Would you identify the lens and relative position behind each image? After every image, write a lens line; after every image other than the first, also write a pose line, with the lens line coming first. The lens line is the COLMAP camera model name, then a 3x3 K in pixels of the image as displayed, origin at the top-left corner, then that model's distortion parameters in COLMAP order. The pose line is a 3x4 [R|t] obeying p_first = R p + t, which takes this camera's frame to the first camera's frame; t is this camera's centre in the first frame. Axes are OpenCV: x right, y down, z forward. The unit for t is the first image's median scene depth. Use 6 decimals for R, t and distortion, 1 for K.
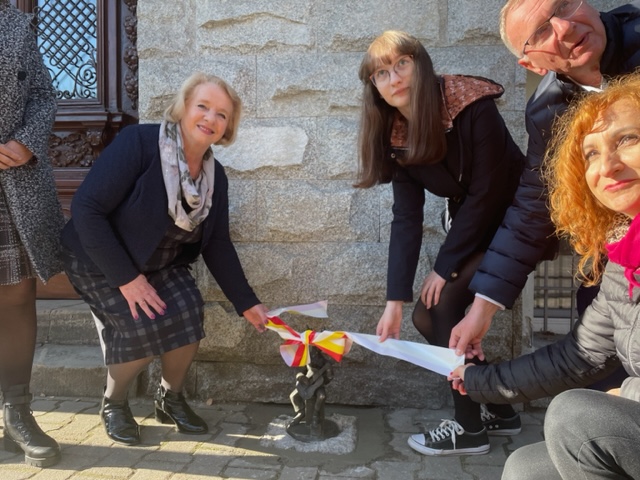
lens RADIAL K [[485.4, 0, 321.0], [0, 485.4, 218.7], [0, 0, 1]] dist [0.073230, -0.107254]
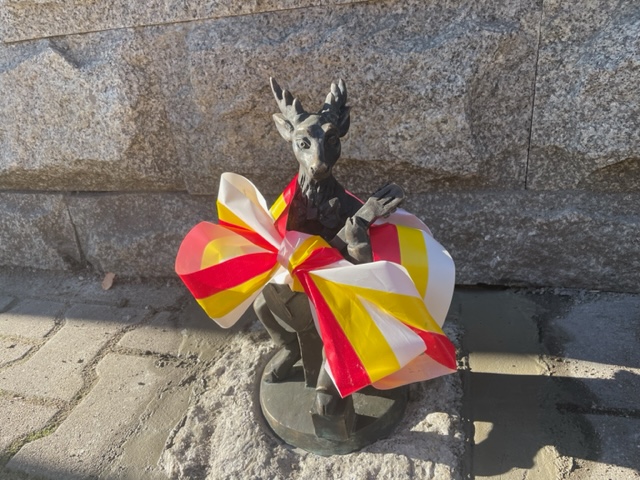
lens RADIAL K [[485.2, 0, 317.4], [0, 485.2, 238.5], [0, 0, 1]] dist [0.075328, -0.104342]
pose [[0.978575, -0.041560, -0.201654, 0.046403], [0.139088, 0.855586, 0.498624, 0.152020], [0.151809, -0.515989, 0.843036, 0.695719]]
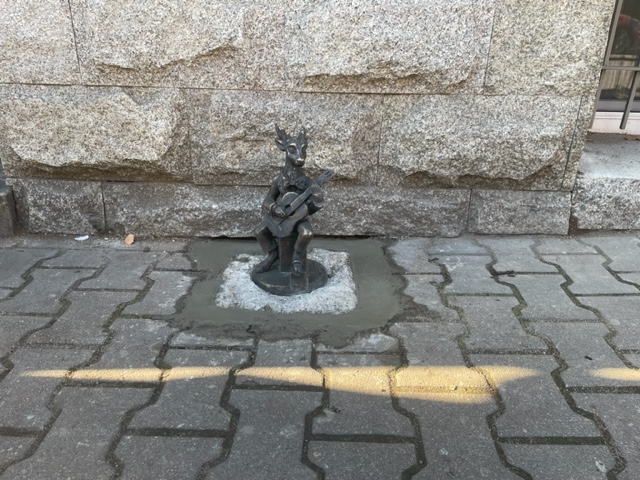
lens RADIAL K [[485.2, 0, 317.4], [0, 485.2, 238.5], [0, 0, 1]] dist [0.075328, -0.104342]
pose [[0.990701, -0.041025, 0.129728, -0.059620], [-0.016632, 0.909794, 0.414726, 0.089815], [-0.135039, -0.413027, 0.900651, 0.364971]]
